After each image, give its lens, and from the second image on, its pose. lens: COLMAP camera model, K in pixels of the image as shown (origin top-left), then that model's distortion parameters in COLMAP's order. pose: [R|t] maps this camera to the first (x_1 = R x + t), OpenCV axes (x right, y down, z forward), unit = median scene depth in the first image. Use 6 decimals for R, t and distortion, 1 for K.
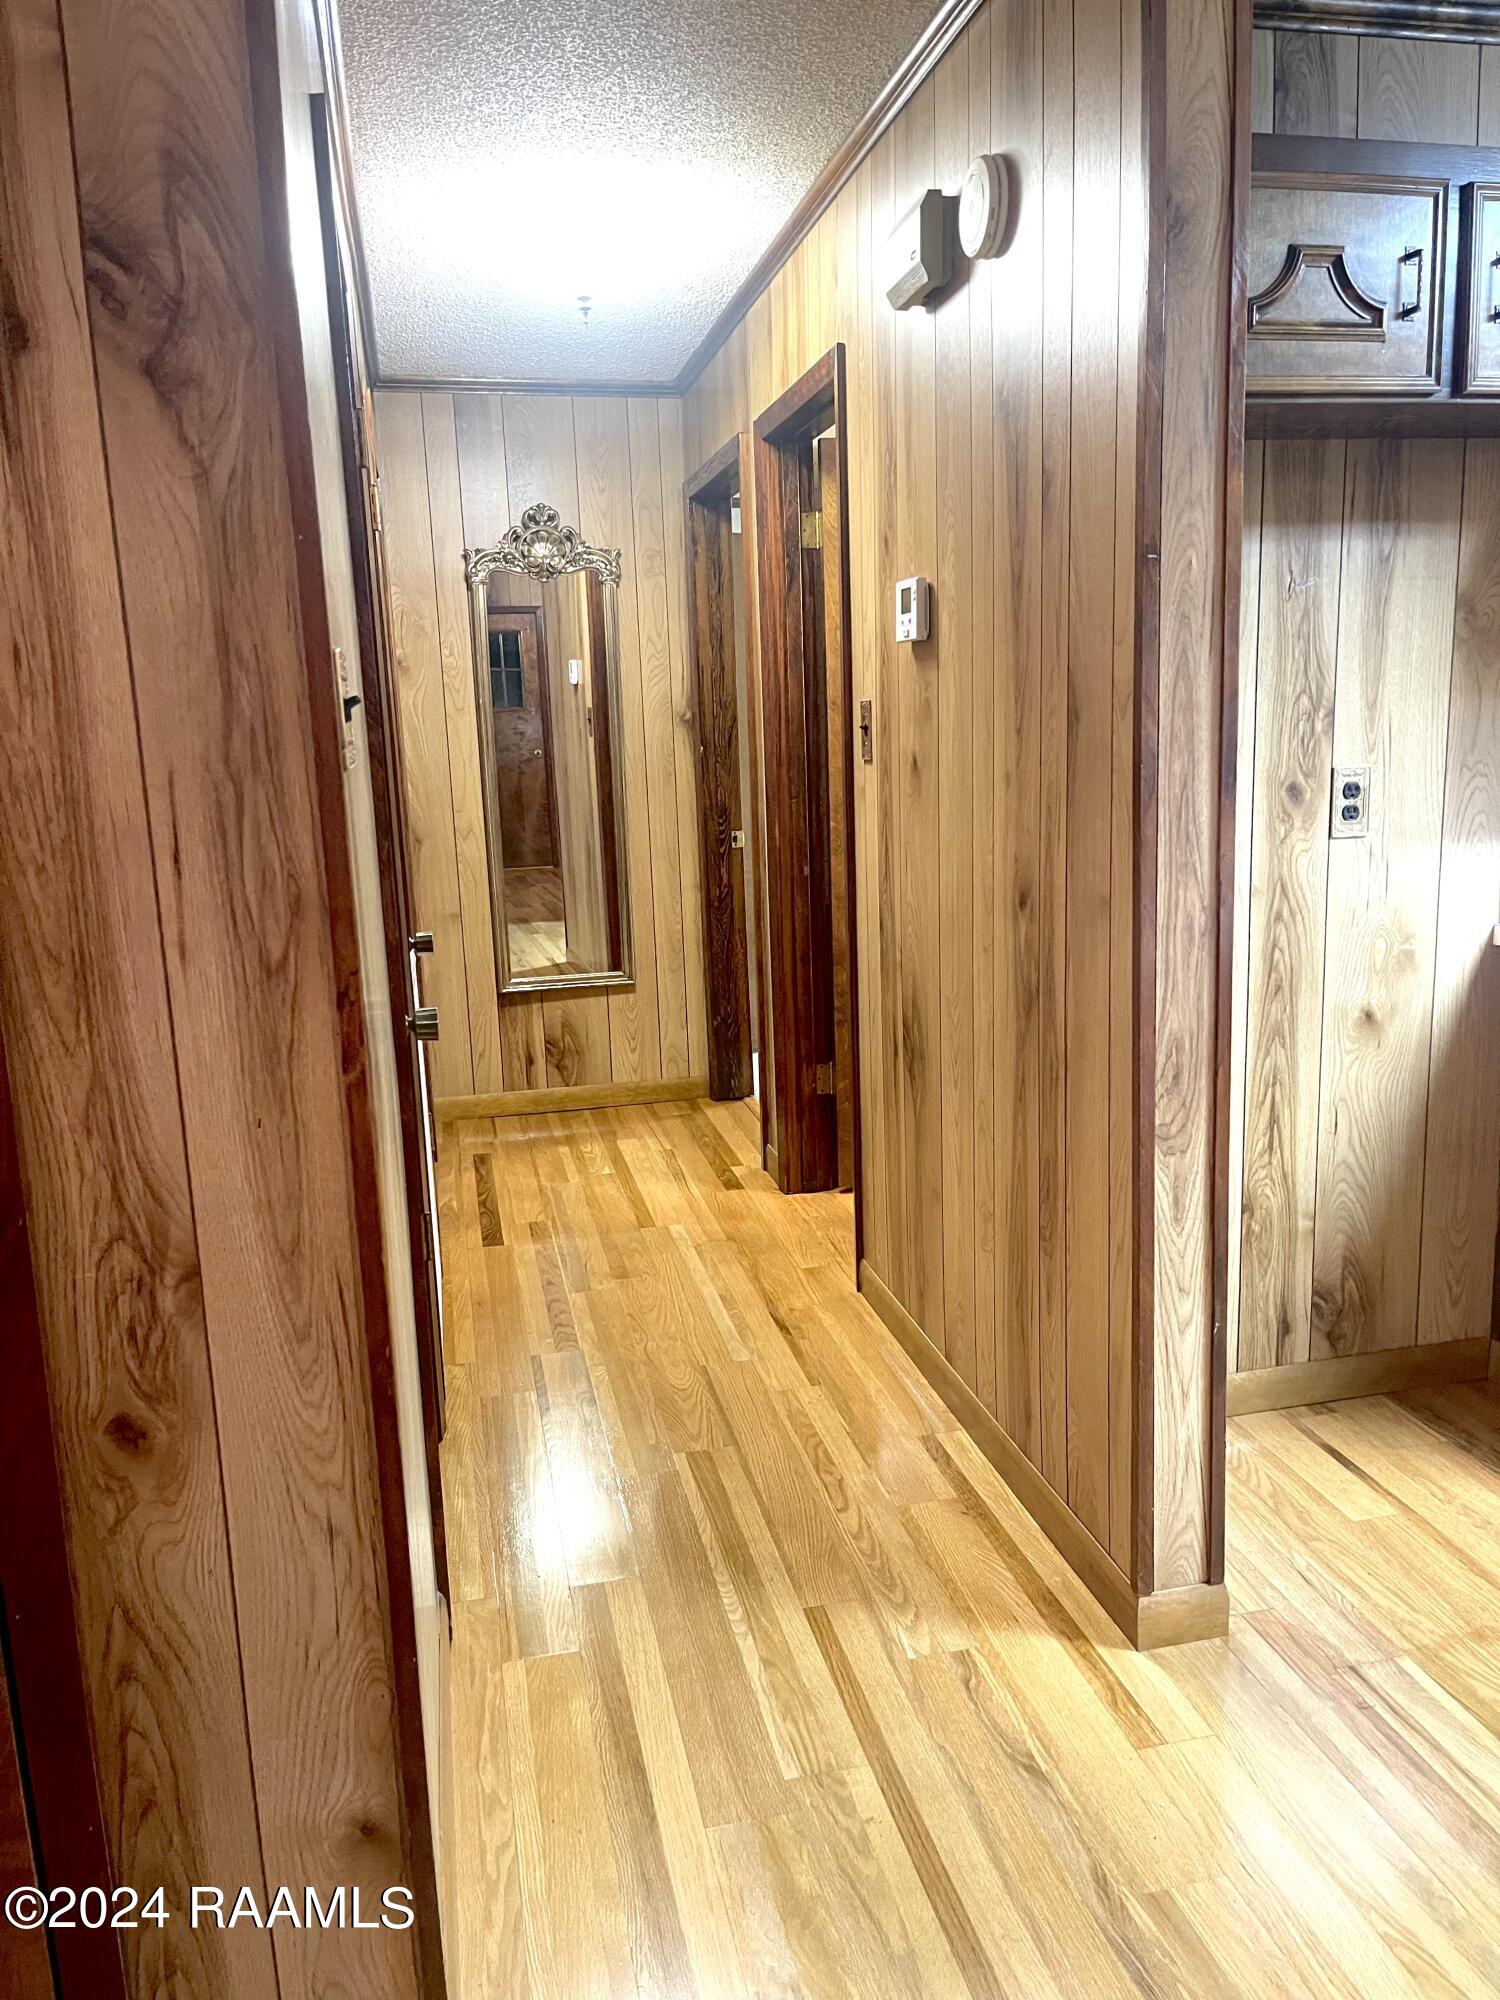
lens RADIAL K [[1479.3, 0, 753.9], [0, 1479.3, 1005.9], [0, 0, 1]] dist [0.012881, -0.001247]
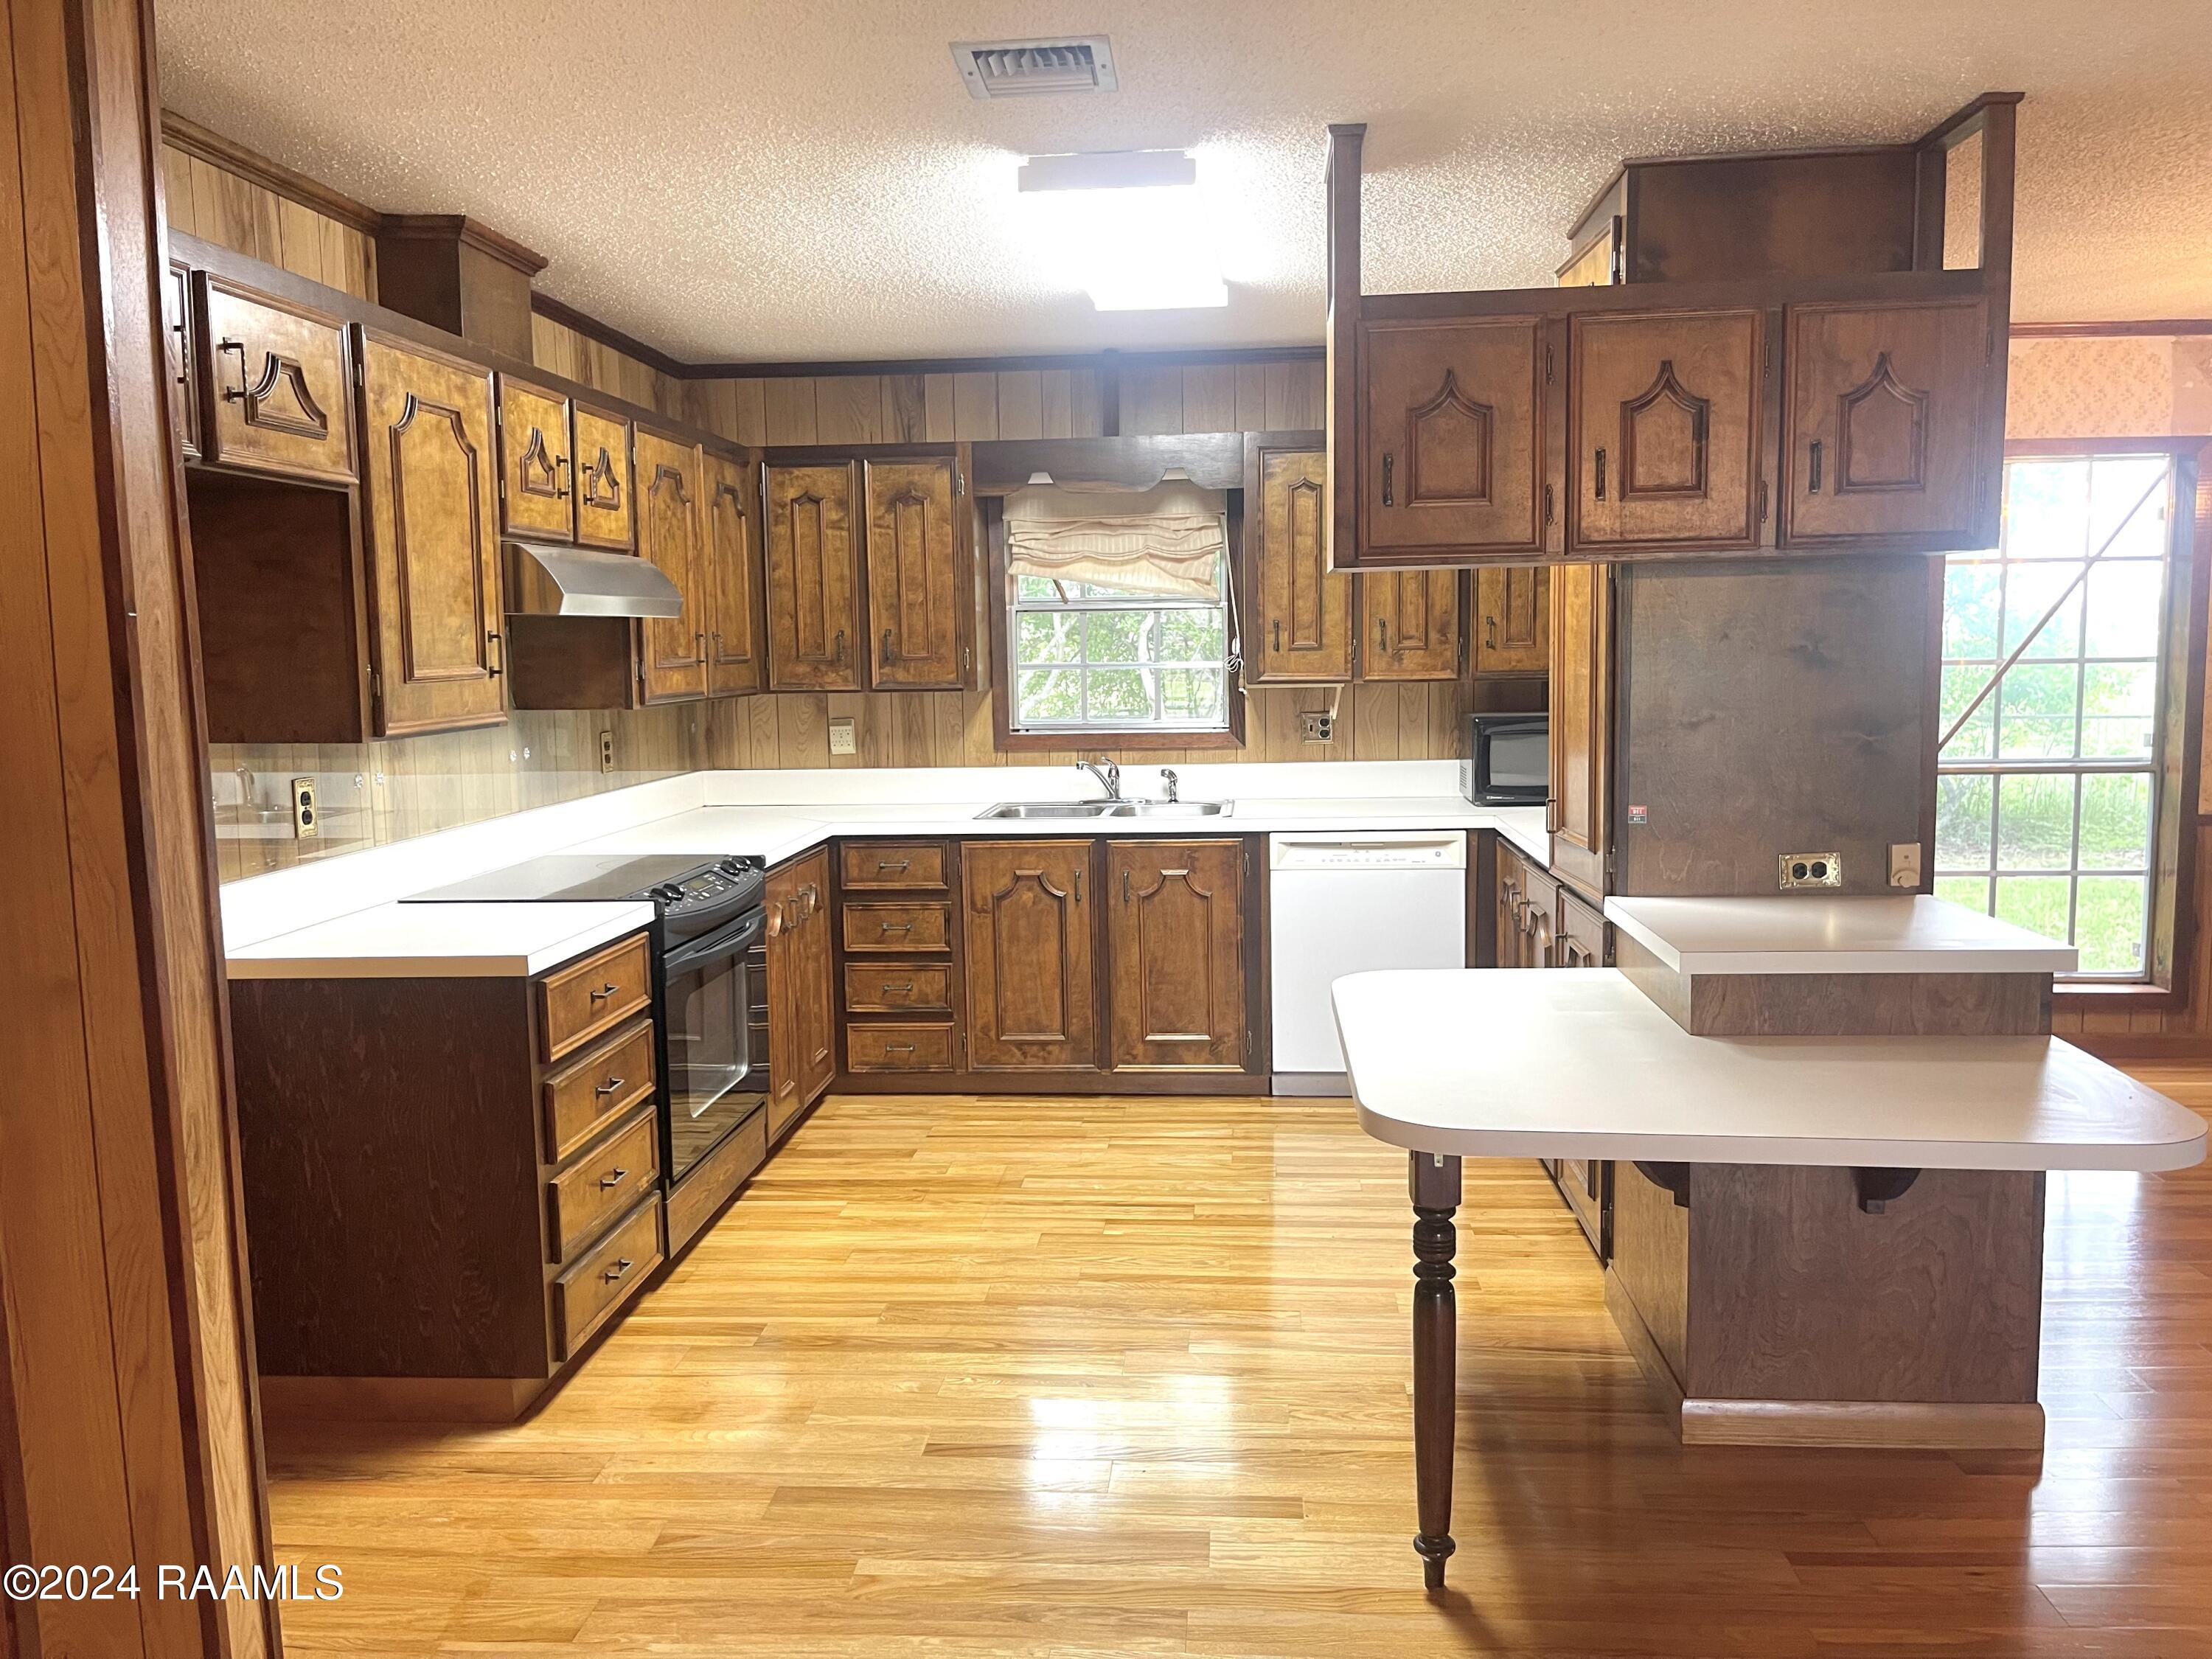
lens RADIAL K [[1636.1, 0, 1112.6], [0, 1636.1, 822.4], [0, 0, 1]] dist [0.012881, -0.001247]
pose [[0.297237, -0.067657, 0.952404, -0.525453], [0.182457, 0.983129, 0.012897, -0.067166], [-0.937208, 0.169940, 0.304567, 0.107024]]
